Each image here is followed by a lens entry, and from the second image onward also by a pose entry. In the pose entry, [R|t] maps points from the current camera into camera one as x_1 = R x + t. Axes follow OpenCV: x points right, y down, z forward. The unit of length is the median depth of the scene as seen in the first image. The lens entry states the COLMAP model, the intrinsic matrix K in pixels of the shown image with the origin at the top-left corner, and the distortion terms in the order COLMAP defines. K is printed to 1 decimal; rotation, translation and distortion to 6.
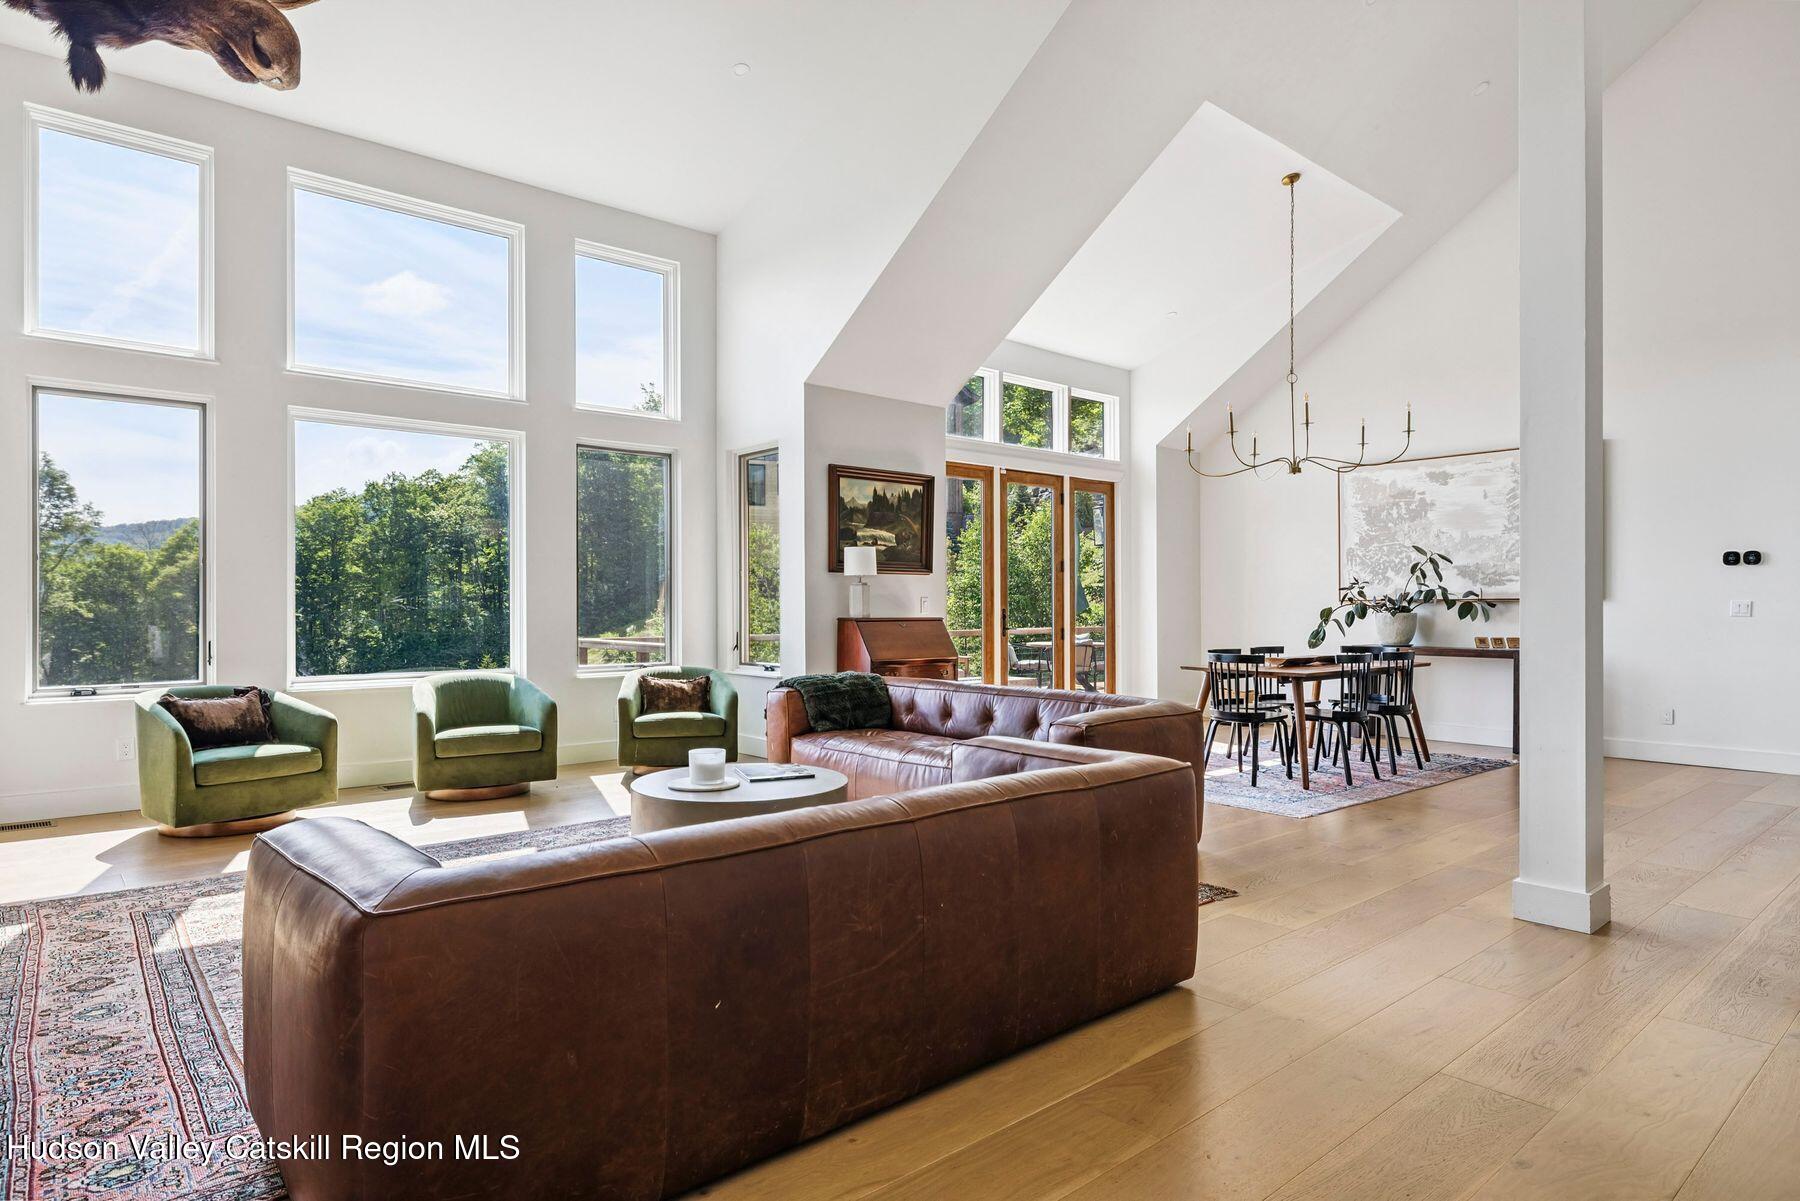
lens RADIAL K [[1019.4, 0, 896.5], [0, 1019.4, 602.9], [0, 0, 1]] dist [0.016860, -0.000313]
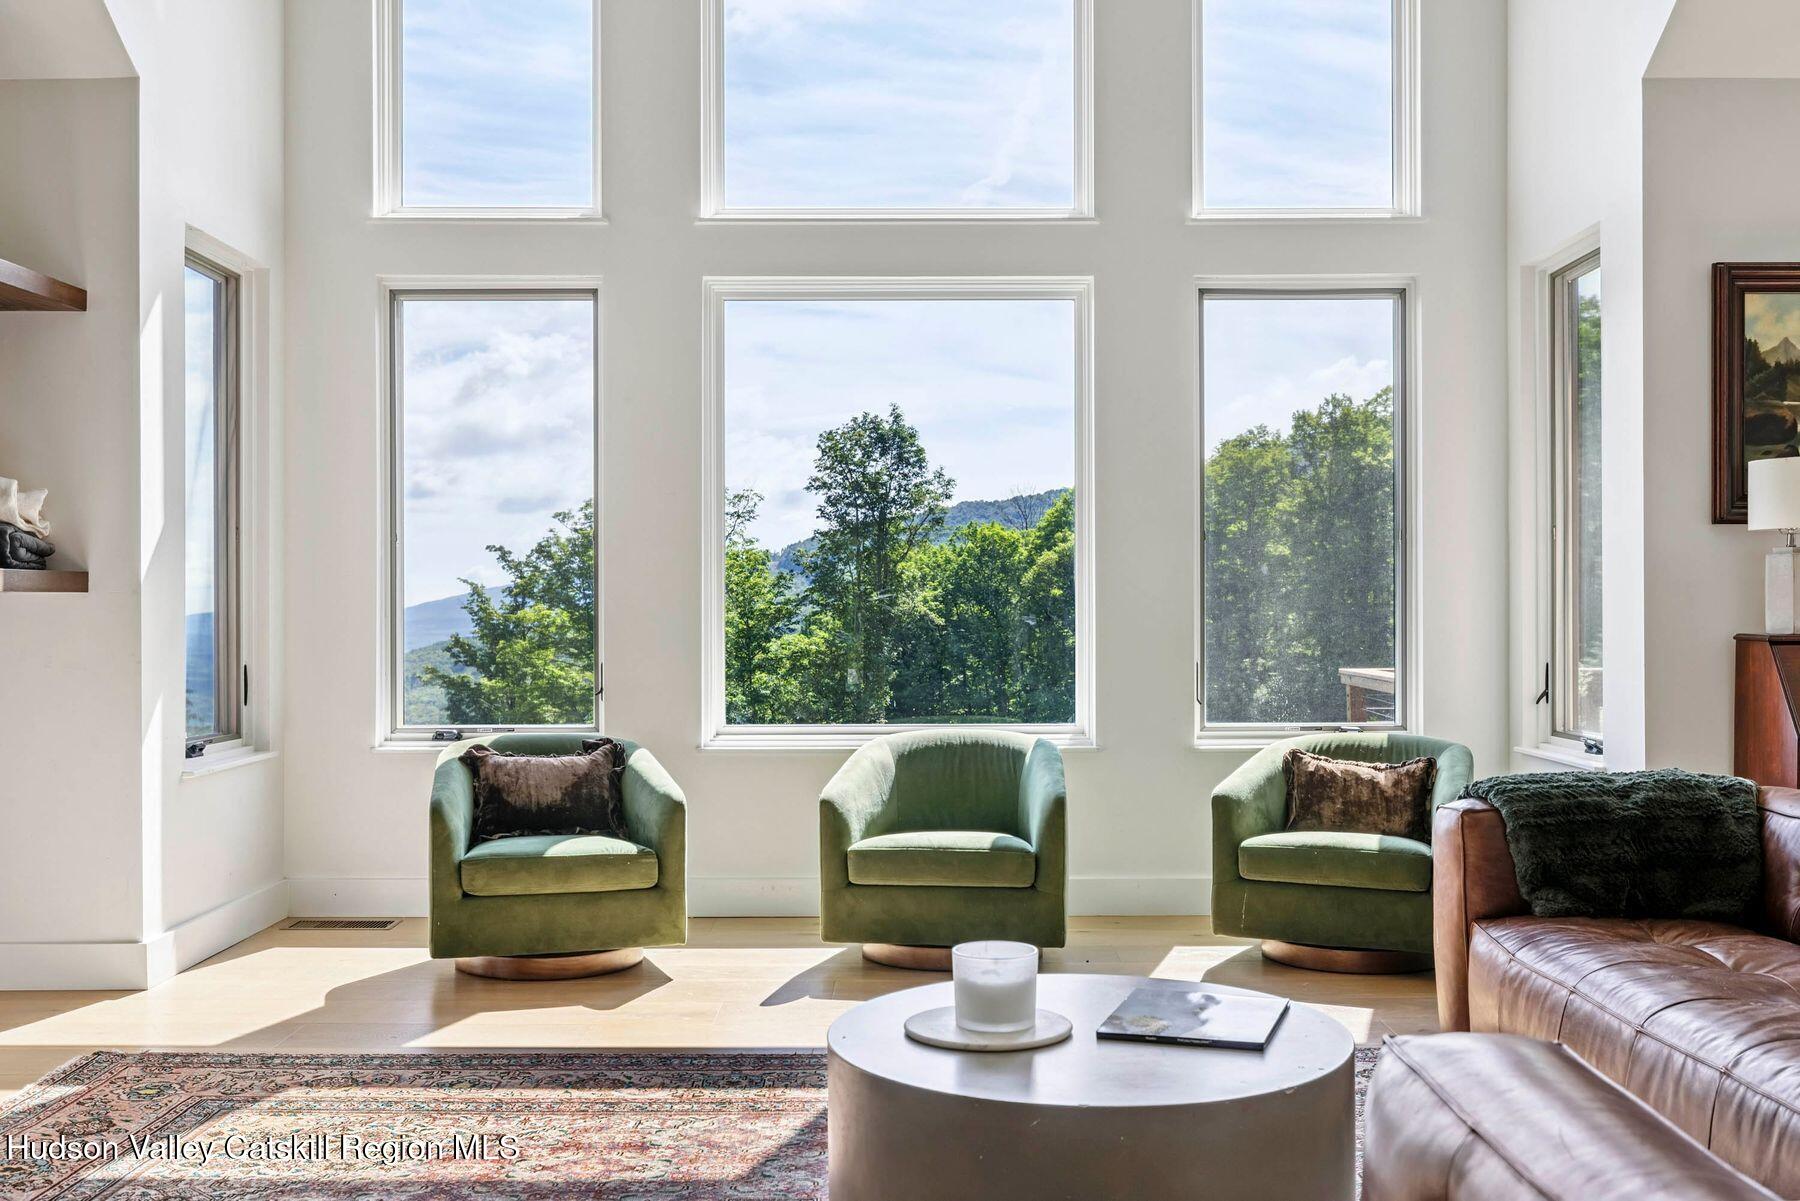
lens RADIAL K [[1763.9, 0, 898.3], [0, 1763.9, 603.4], [0, 0, 1]] dist [0.010166, 0.000000]
pose [[0.764694, -0.002909, -0.644387, 0.175239], [0.003431, 0.999994, -0.000444, 0.001640], [0.644384, -0.001871, 0.764700, 0.286292]]
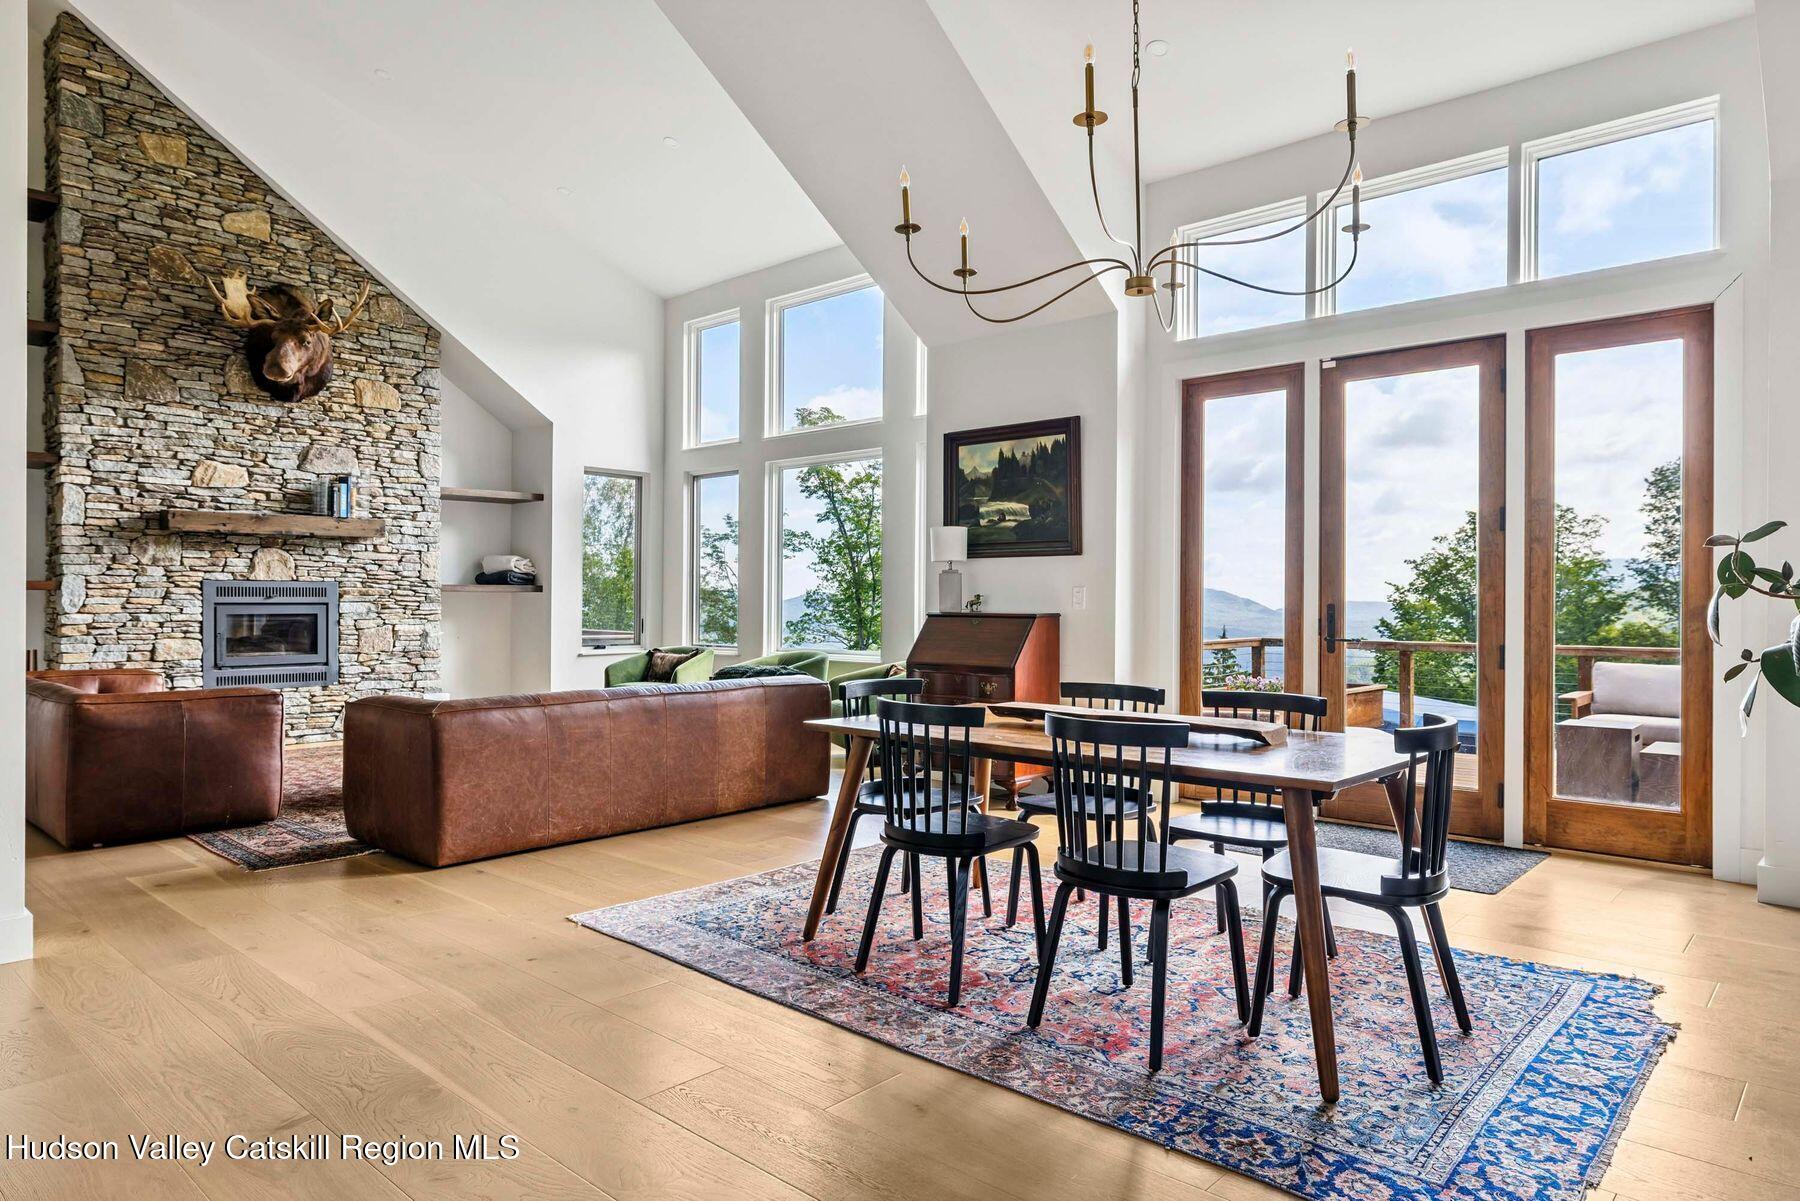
lens RADIAL K [[1108.6, 0, 905.5], [0, 1108.6, 599.3], [0, 0, 1]] dist [0.001946, 0.001382]
pose [[0.124197, -0.000052, -0.992258, 1.047707], [0.000202, 1.000000, -0.000027, 0.004542], [0.992258, -0.000197, 0.124197, 1.039838]]
